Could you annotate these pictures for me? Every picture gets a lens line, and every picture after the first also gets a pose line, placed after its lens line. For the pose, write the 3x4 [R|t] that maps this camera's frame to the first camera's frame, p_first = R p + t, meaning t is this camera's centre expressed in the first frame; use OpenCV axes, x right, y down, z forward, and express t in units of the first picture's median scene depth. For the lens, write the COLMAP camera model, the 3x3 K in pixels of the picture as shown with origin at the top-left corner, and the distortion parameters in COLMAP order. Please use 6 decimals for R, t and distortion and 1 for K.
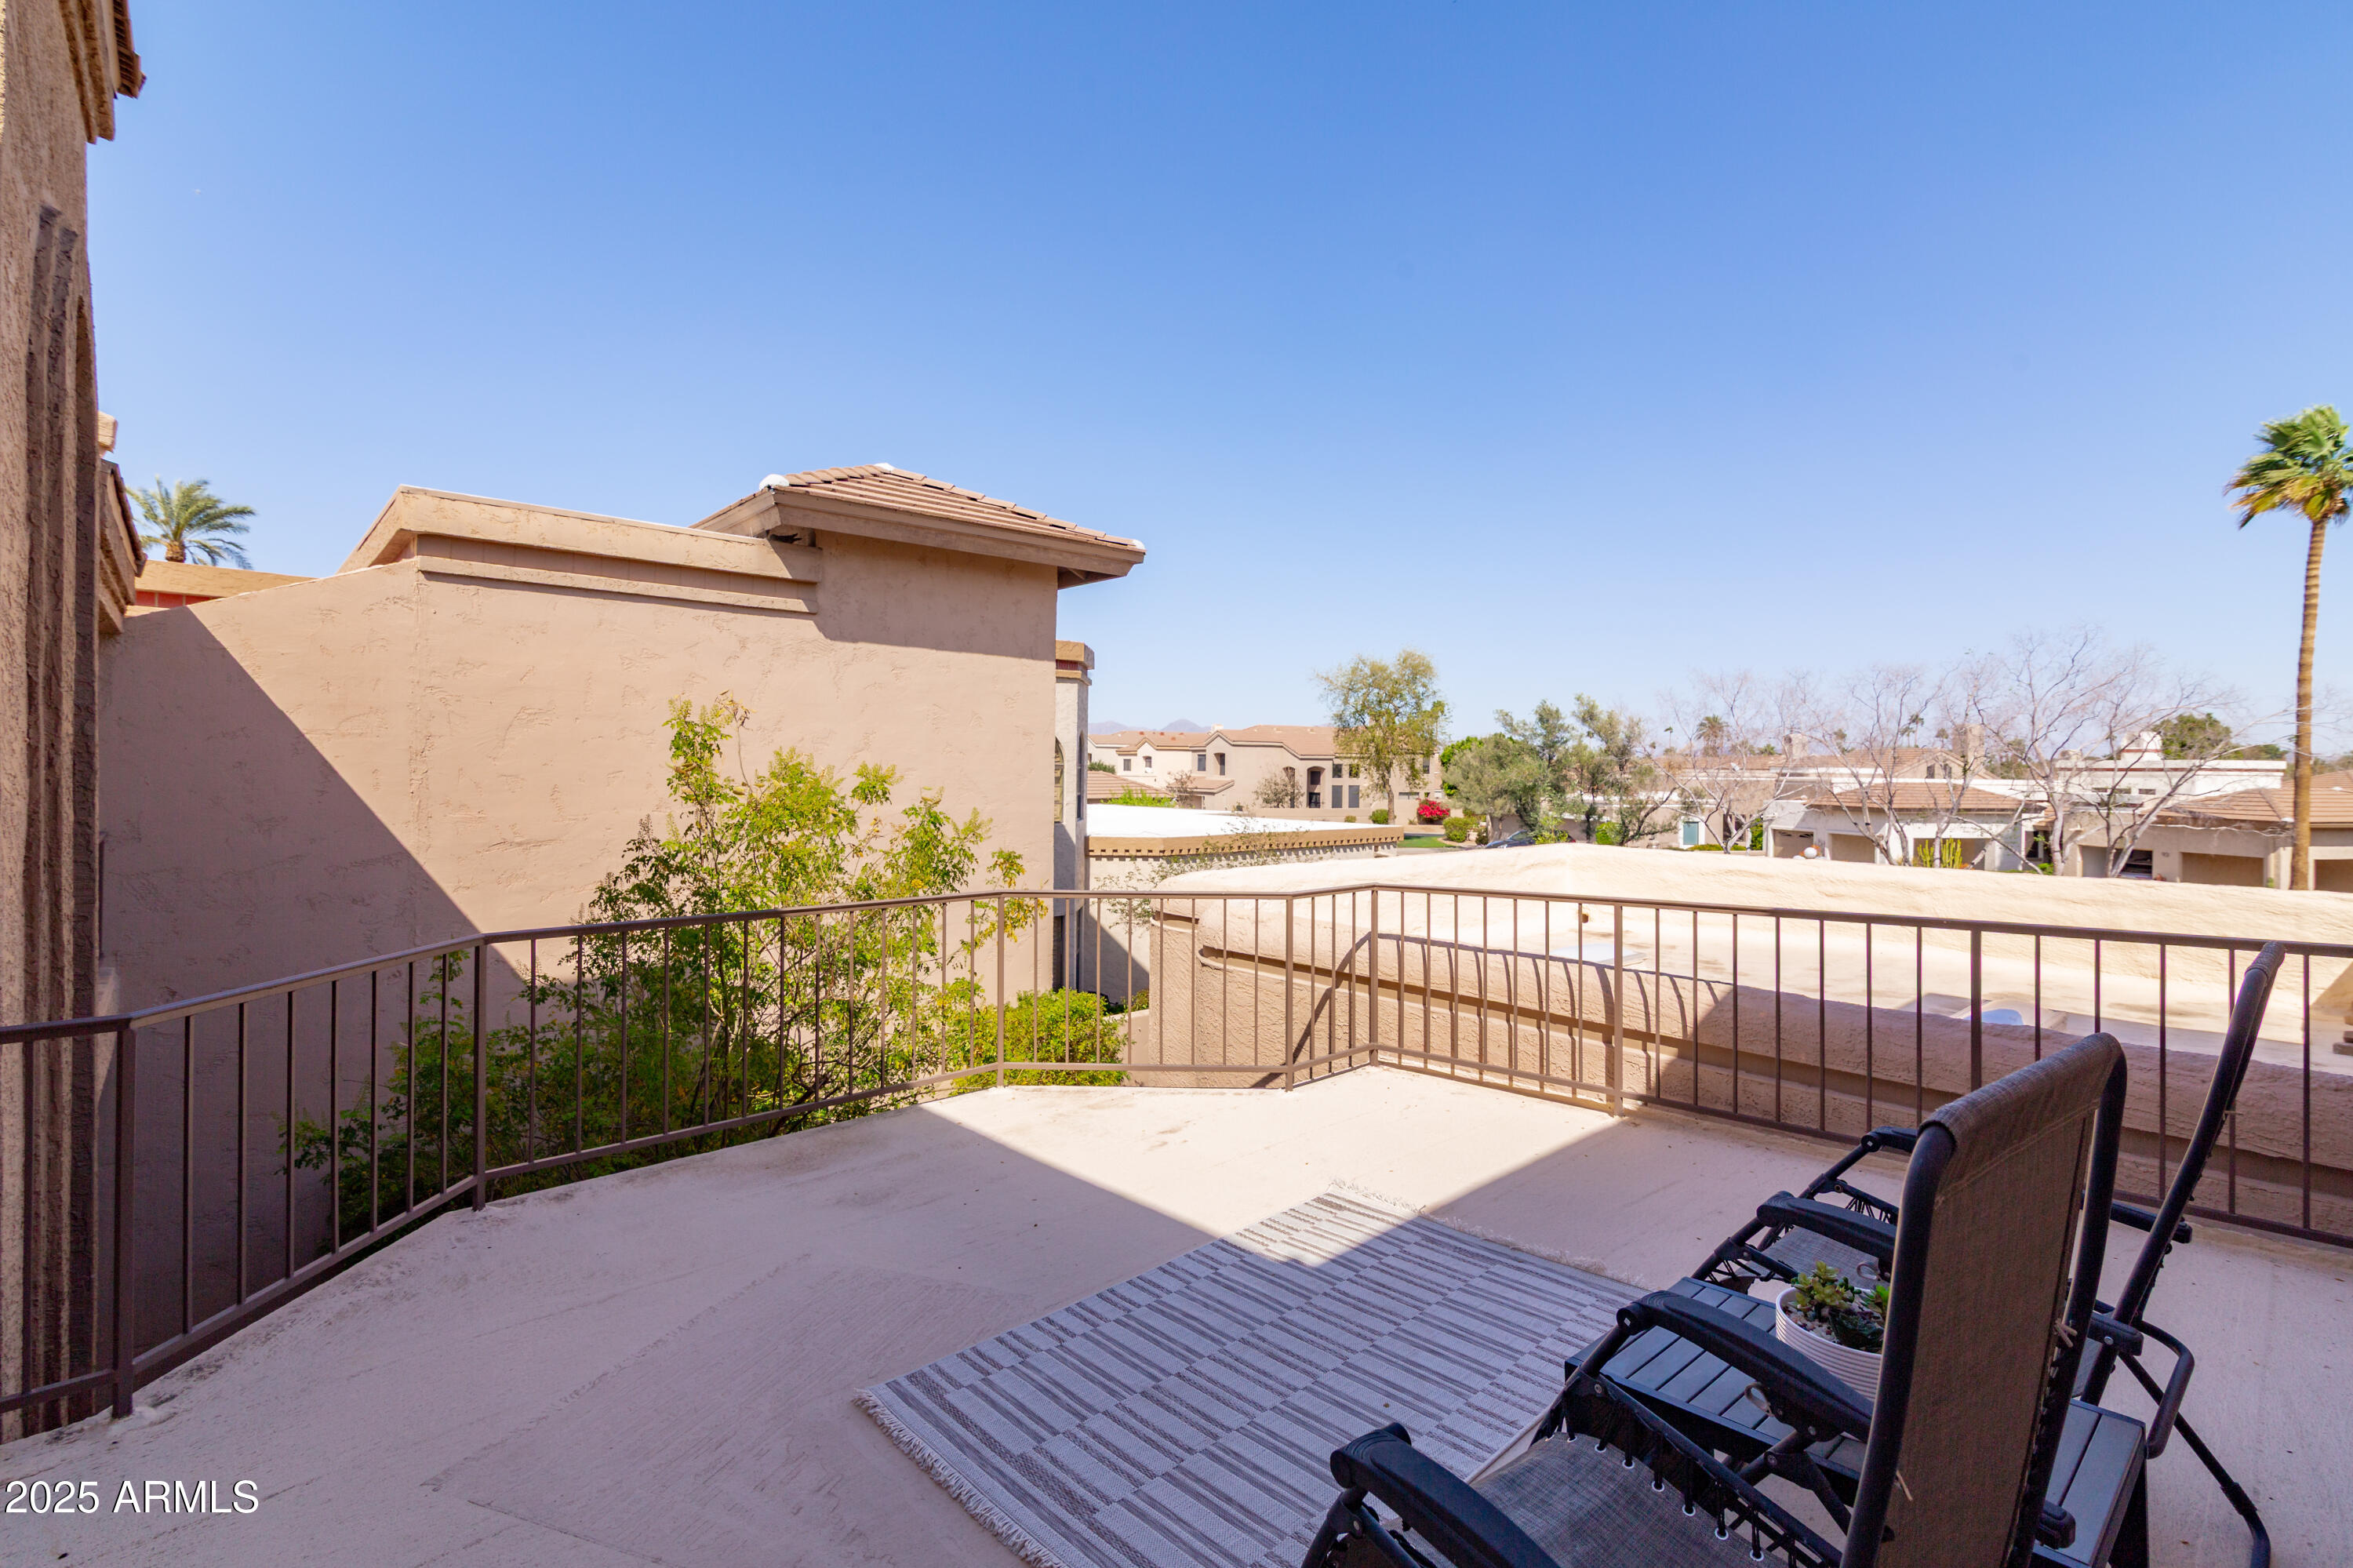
lens RADIAL K [[1066.5, 0, 1178.7], [0, 1066.5, 768.7], [0, 0, 1]] dist [-0.000250, 0.000083]
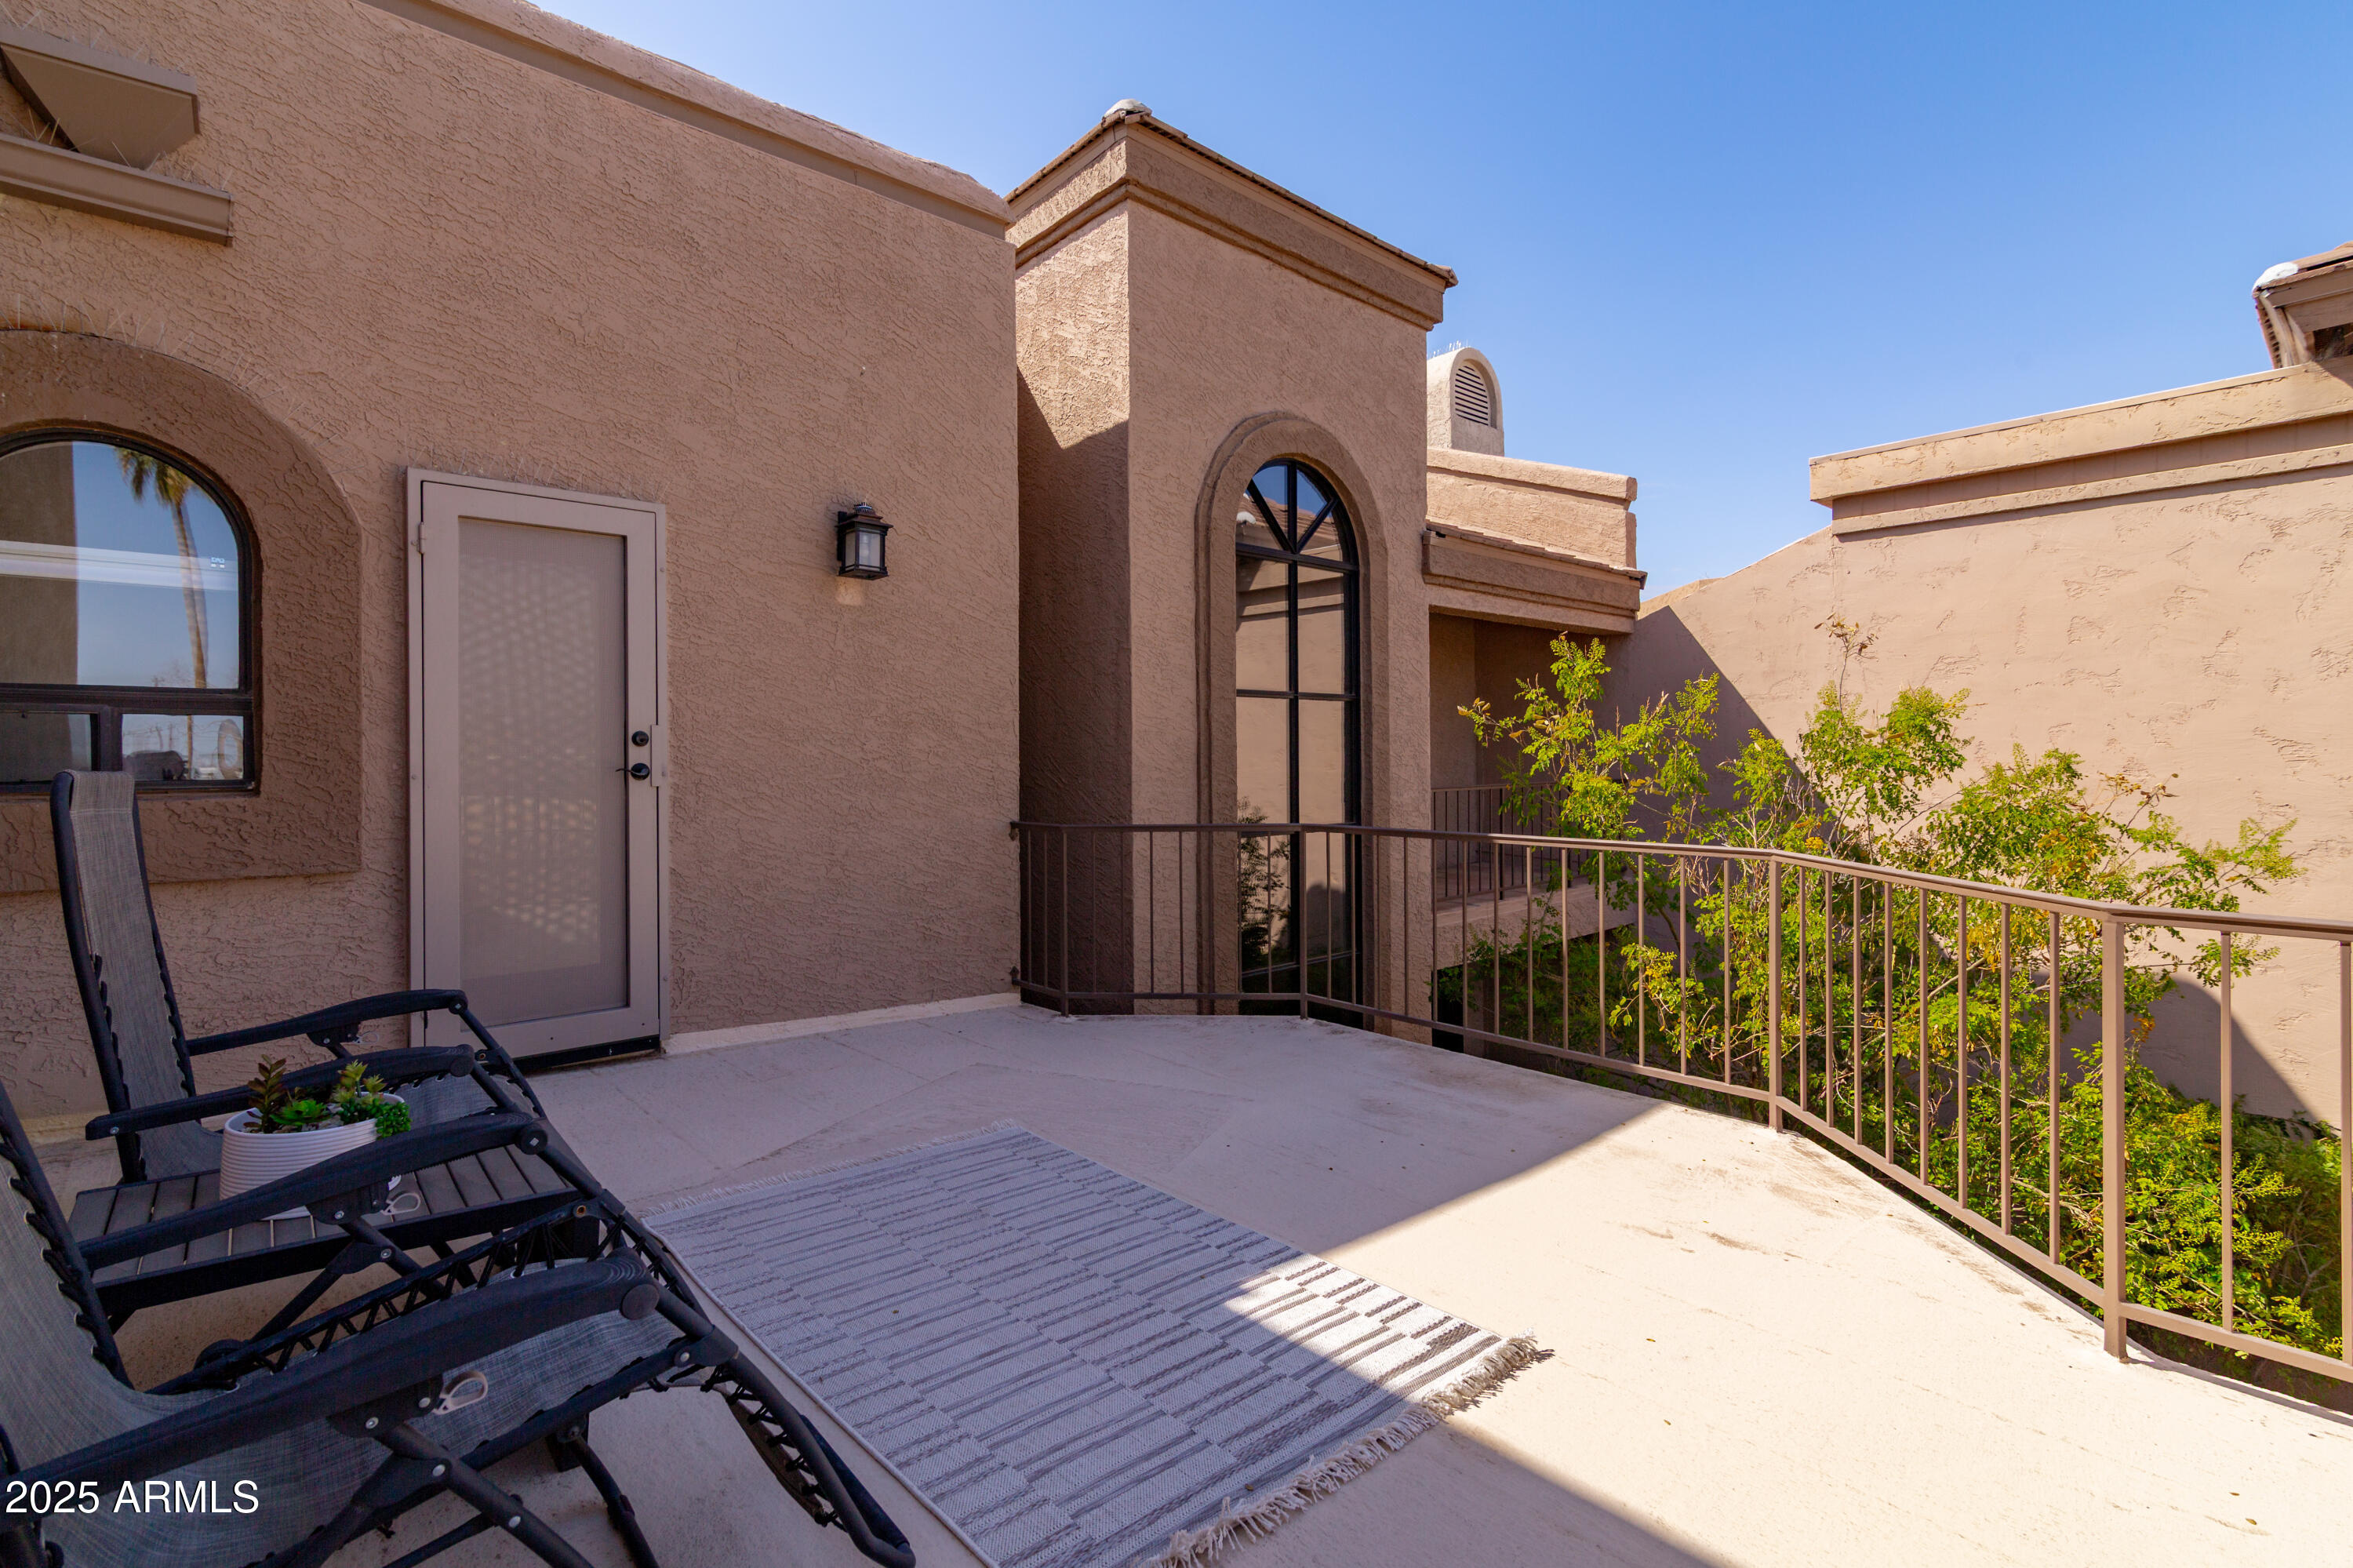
lens RADIAL K [[1066.5, 0, 1180.8], [0, 1066.5, 785.4], [0, 0, 1]] dist [-0.000250, 0.000083]
pose [[-0.011676, 0.021584, -0.999699, 0.848875], [0.009205, 0.999727, 0.021477, 0.073803], [0.999889, -0.008951, -0.011871, 0.938837]]
